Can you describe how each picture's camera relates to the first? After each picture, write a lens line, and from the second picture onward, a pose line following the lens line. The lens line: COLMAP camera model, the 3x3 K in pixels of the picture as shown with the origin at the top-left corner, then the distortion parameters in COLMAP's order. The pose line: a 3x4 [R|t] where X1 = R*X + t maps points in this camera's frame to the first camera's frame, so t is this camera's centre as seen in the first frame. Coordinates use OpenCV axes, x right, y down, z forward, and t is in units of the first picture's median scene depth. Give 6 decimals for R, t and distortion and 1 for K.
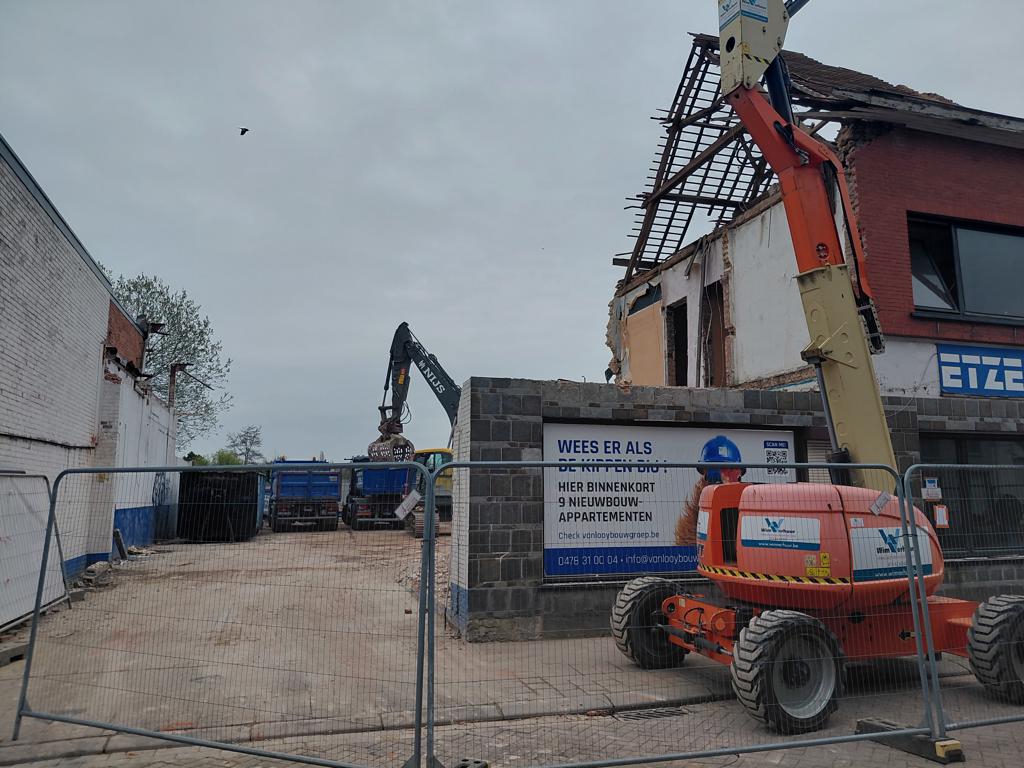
lens RADIAL K [[770.6, 0, 534.2], [0, 770.6, 374.1], [0, 0, 1]] dist [0.093670, -0.143201]
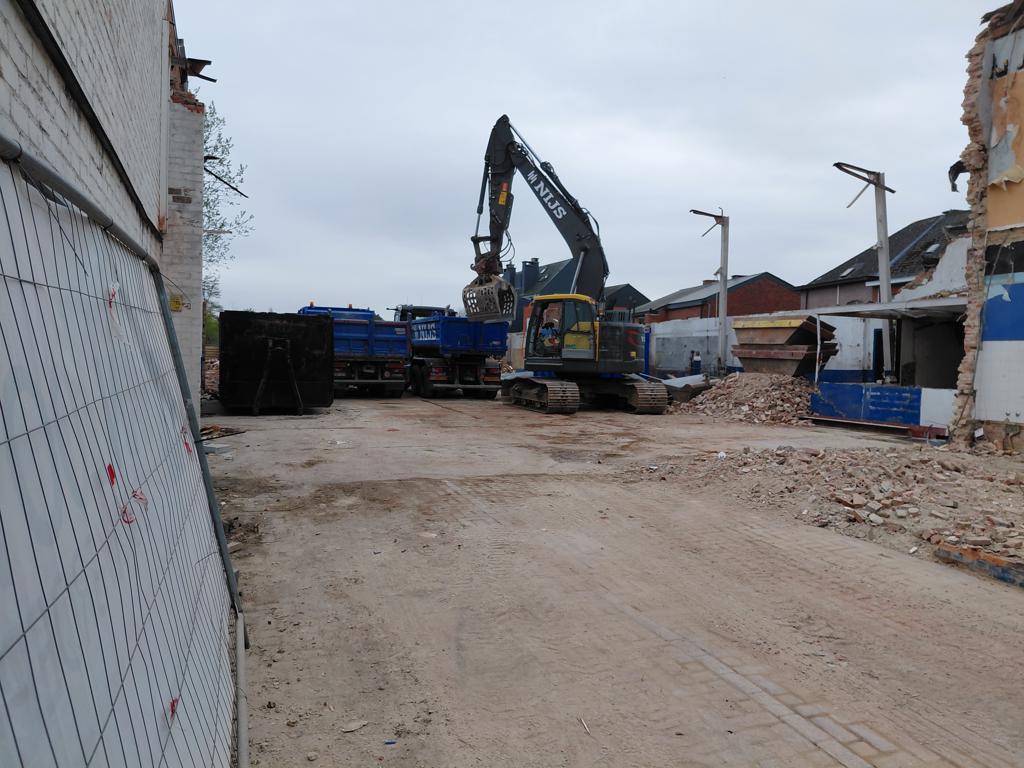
lens RADIAL K [[741.4, 0, 509.4], [0, 741.4, 442.5], [0, 0, 1]] dist [0.182995, -0.270354]
pose [[0.998490, 0.030285, 0.045841, -0.468617], [-0.041150, 0.965072, 0.258733, 0.111039], [-0.036404, -0.260228, 0.964861, 0.622963]]
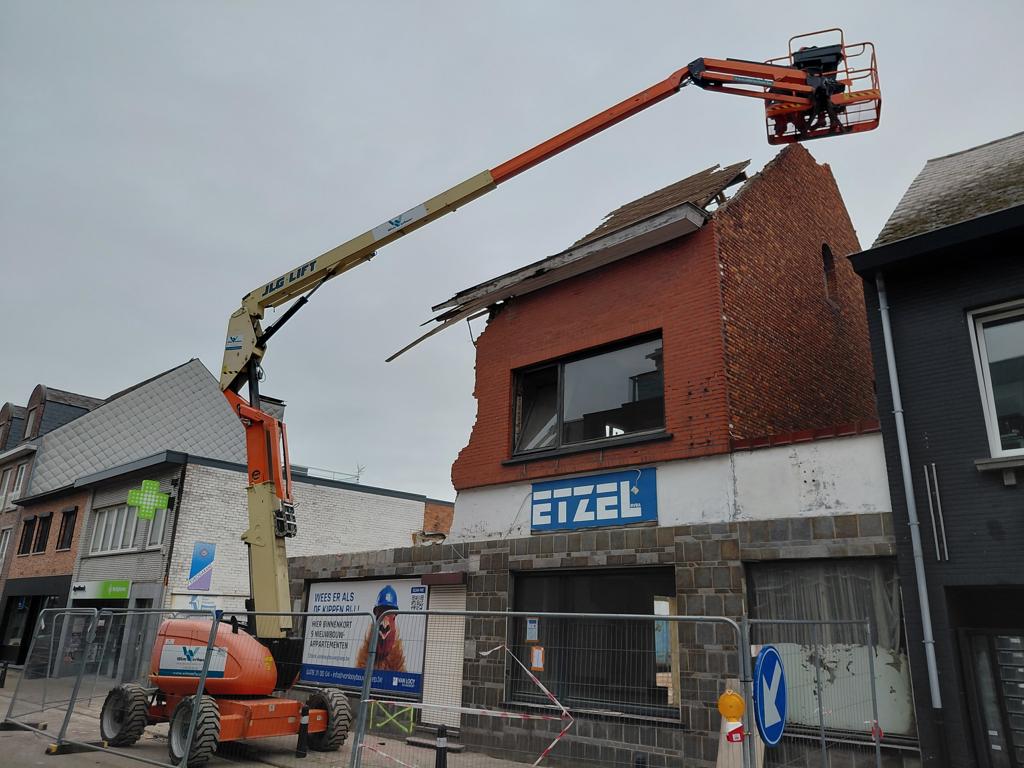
lens RADIAL K [[757.6, 0, 528.5], [0, 757.6, 362.4], [0, 0, 1]] dist [0.197430, -0.442365]
pose [[0.474154, -0.271839, -0.837426, 1.425514], [0.111862, 0.962034, -0.248951, 0.059886], [0.873307, 0.024365, 0.486561, 0.483380]]
